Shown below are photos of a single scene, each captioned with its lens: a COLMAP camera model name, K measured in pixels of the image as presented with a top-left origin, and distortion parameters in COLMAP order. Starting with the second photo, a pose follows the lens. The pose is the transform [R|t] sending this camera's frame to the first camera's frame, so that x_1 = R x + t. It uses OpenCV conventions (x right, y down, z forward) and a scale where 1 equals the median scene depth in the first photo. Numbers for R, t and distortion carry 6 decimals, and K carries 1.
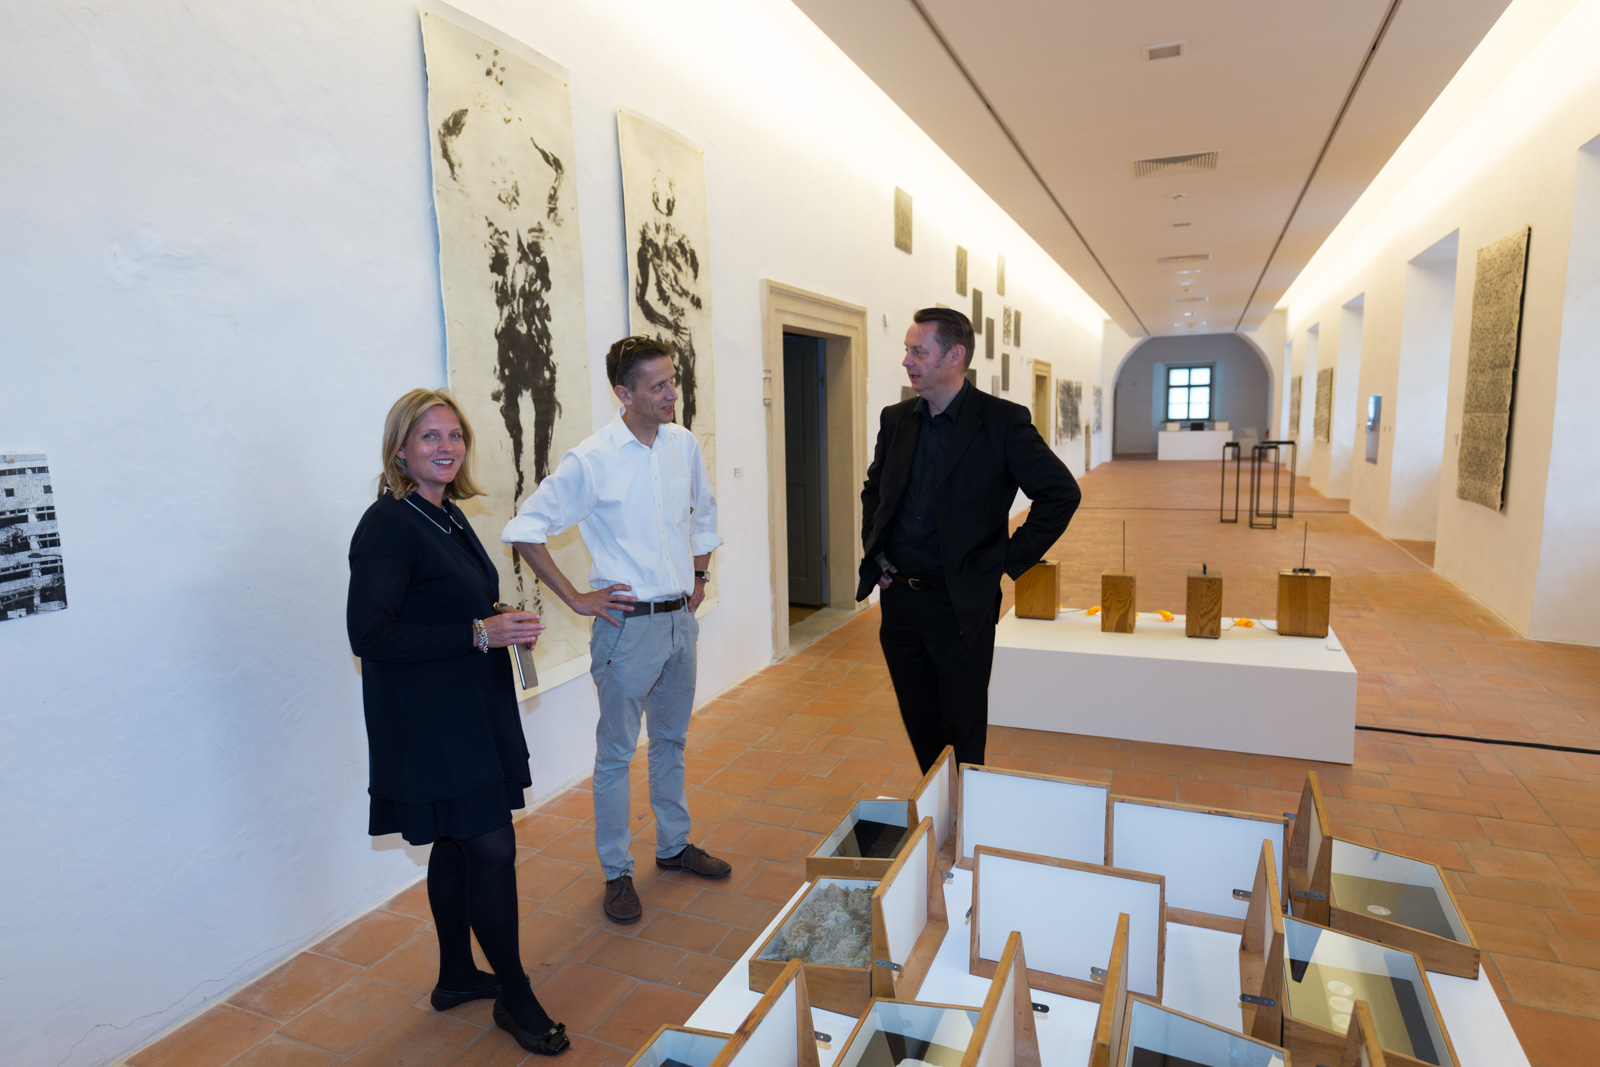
lens RADIAL K [[934.5, 0, 811.8], [0, 934.5, 527.1], [0, 0, 1]] dist [0.004651, -0.001272]
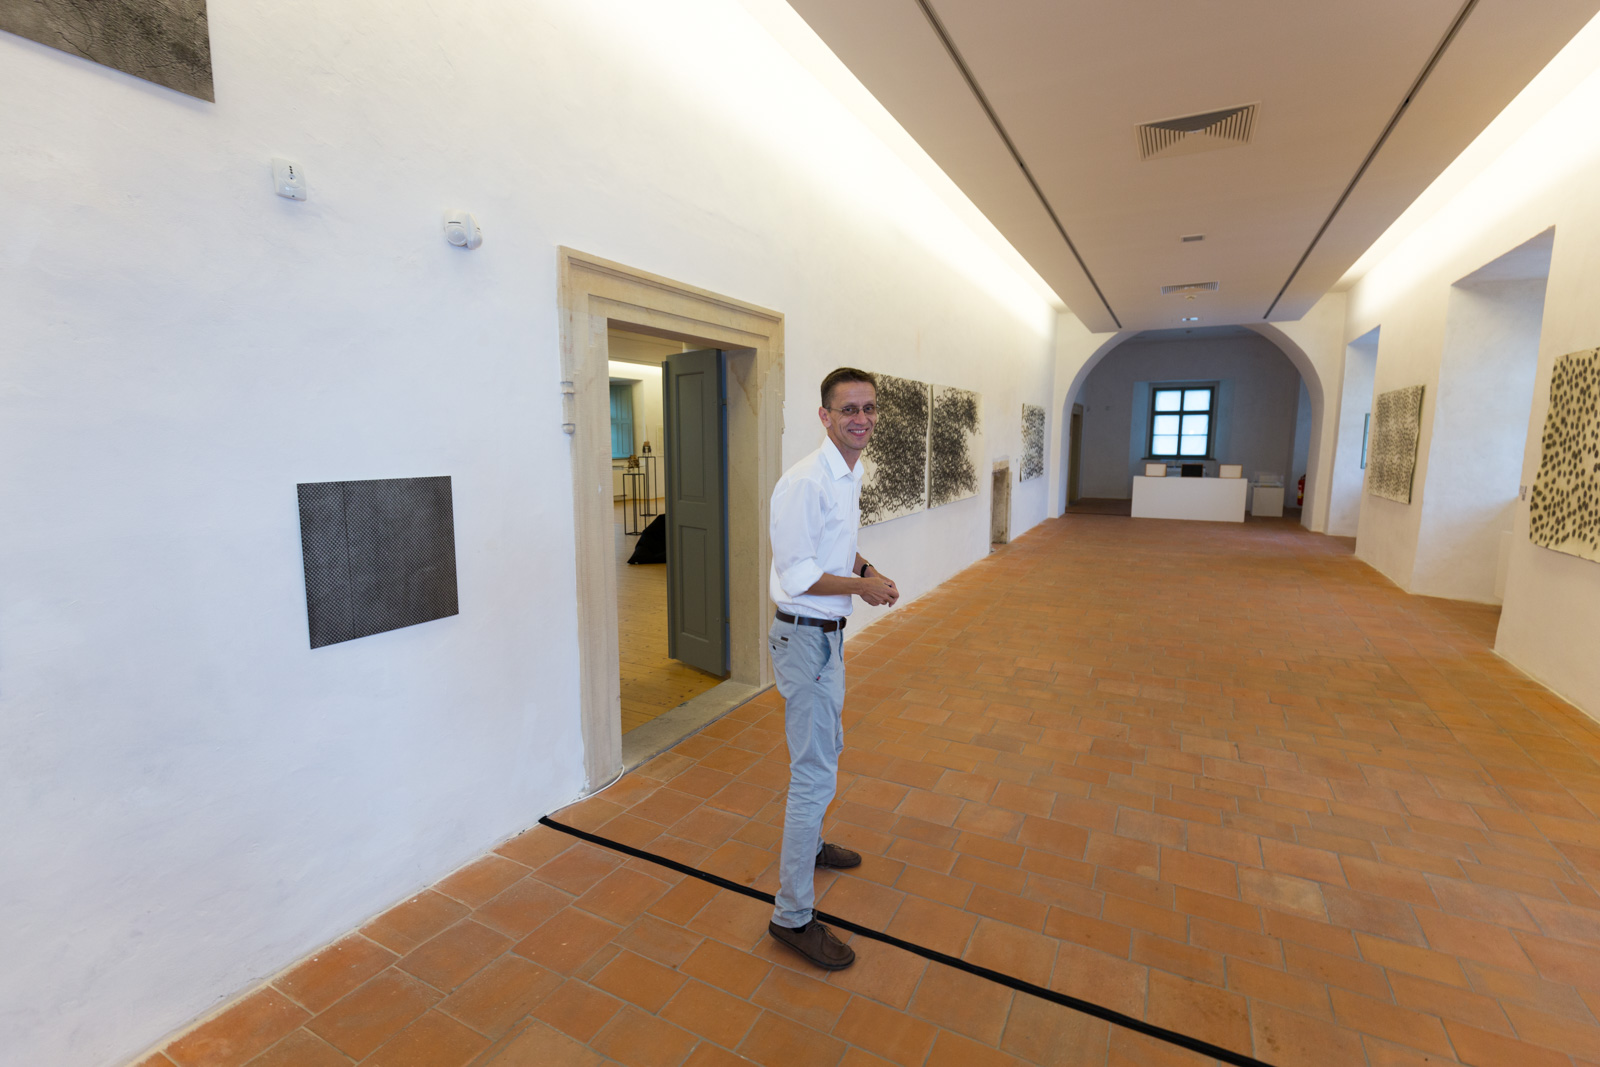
lens RADIAL K [[712.7, 0, 800.0], [0, 712.7, 519.7], [0, 0, 1]] dist [0.000730, 0.000296]
pose [[0.994348, 0.034044, -0.100567, 1.431659], [-0.034179, 0.999416, 0.000380, -0.488175], [0.100521, 0.003059, 0.994930, 3.589939]]
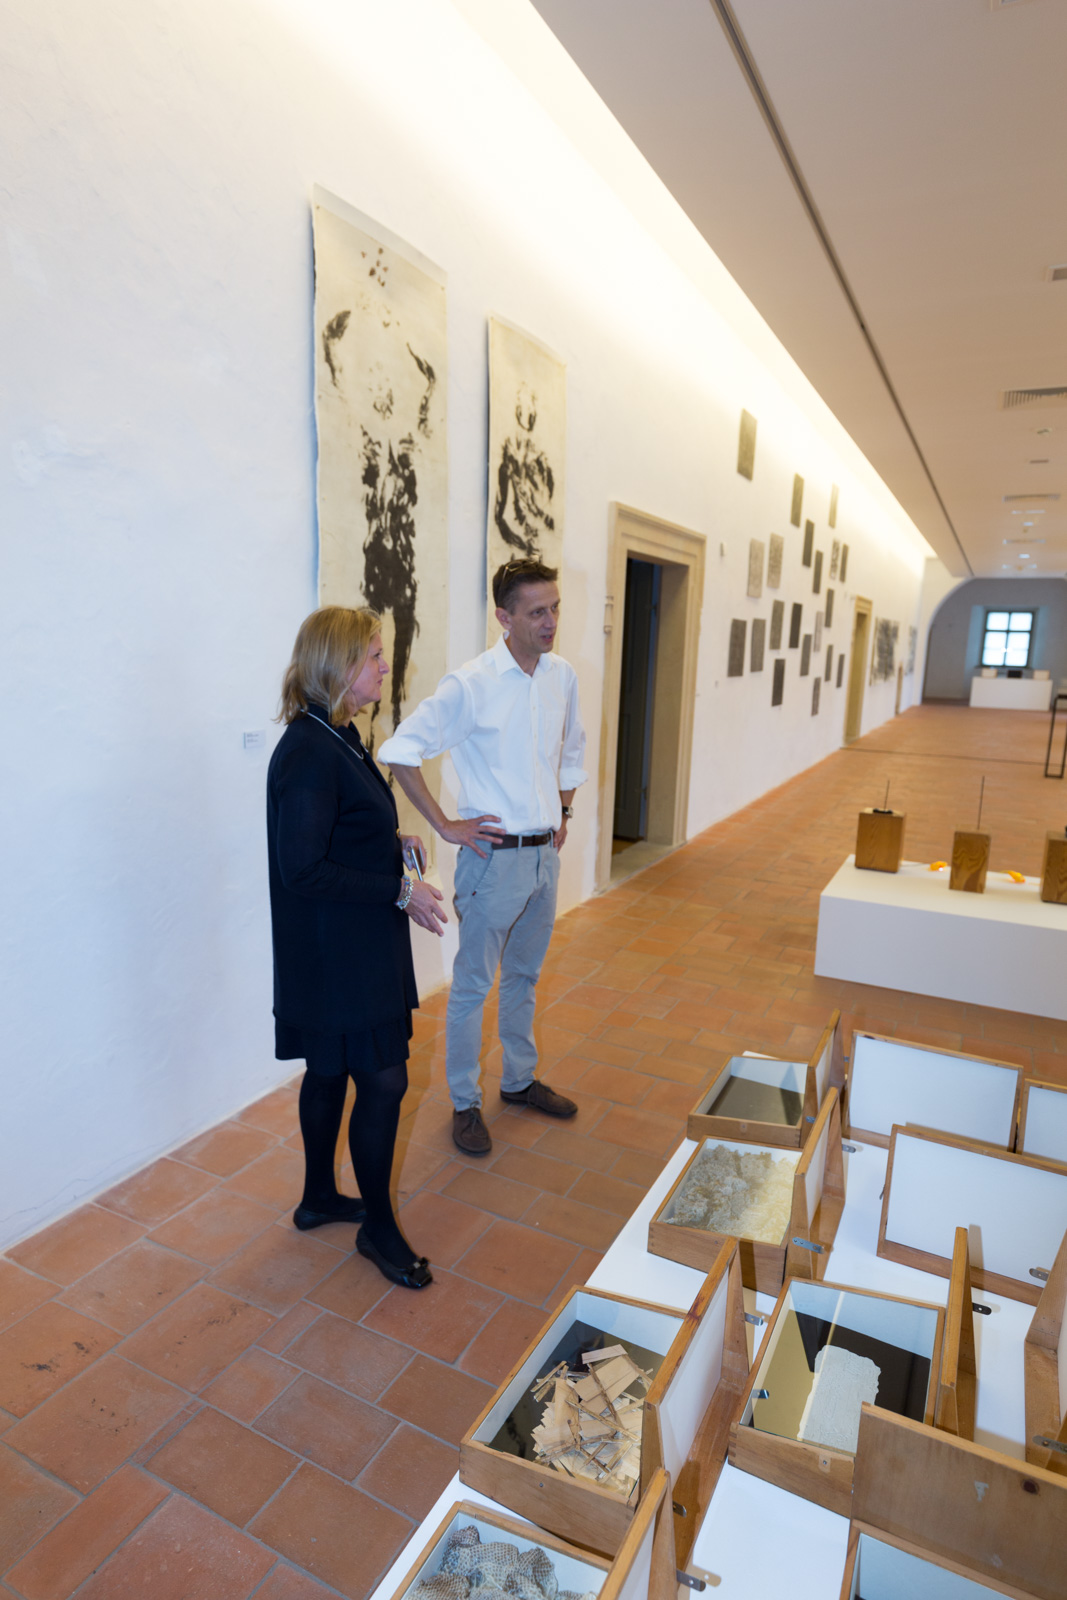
lens RADIAL K [[934.5, 0, 540.2], [0, 934.5, 798.4], [0, 0, 1]] dist [0.004651, -0.001272]
pose [[0.996241, 0.063500, -0.058918, -0.075342], [-0.060423, 0.996785, 0.052619, -0.008688], [0.062070, -0.048861, 0.996875, 0.025981]]
